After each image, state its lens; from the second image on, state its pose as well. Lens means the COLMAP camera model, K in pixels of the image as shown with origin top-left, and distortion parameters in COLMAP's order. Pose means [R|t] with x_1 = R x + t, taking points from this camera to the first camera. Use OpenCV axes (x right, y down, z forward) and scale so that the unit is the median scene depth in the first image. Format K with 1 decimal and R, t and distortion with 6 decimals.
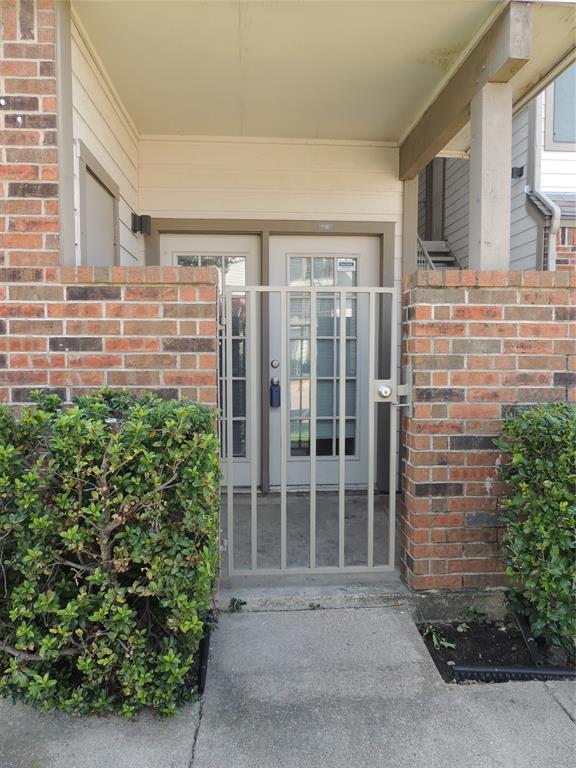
lens RADIAL K [[550.2, 0, 286.4], [0, 550.2, 384.5], [0, 0, 1]] dist [-0.013233, -0.003095]
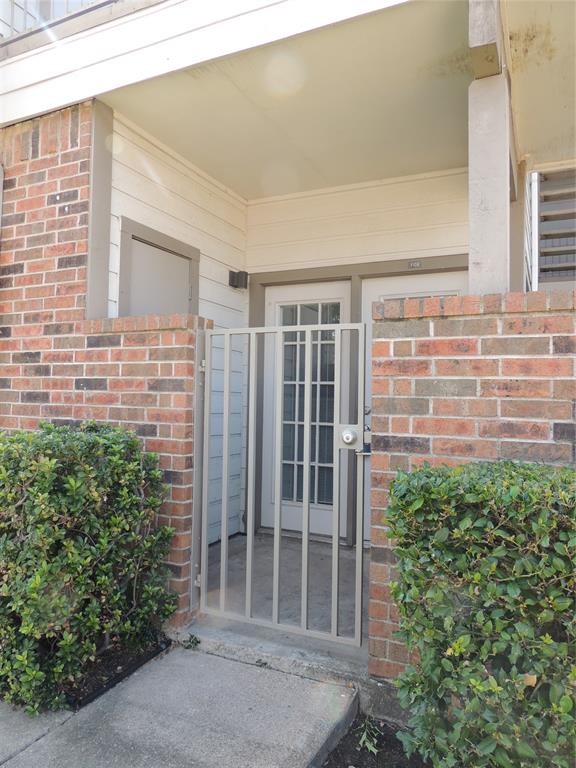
lens RADIAL K [[550.2, 0, 286.4], [0, 550.2, 384.5], [0, 0, 1]] dist [-0.013233, -0.003095]
pose [[0.871058, 0.000670, -0.491180, 0.548016], [-0.046953, 0.995533, -0.081908, 0.005071], [0.488931, 0.094409, 0.867199, 0.164976]]
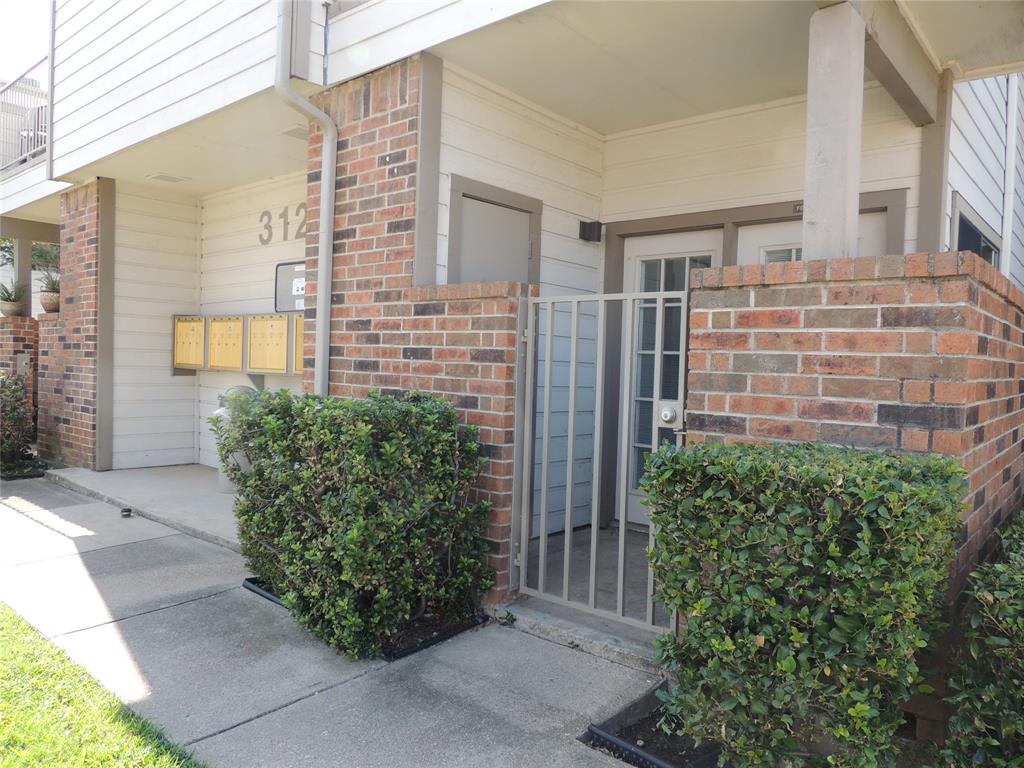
lens RADIAL K [[733.5, 0, 516.6], [0, 733.5, 383.8], [0, 0, 1]] dist [-0.013233, -0.003095]
pose [[0.712844, 0.040095, -0.700175, 0.816021], [-0.075232, 0.996975, -0.019503, 0.004467], [0.697276, 0.066578, 0.713705, 0.042423]]
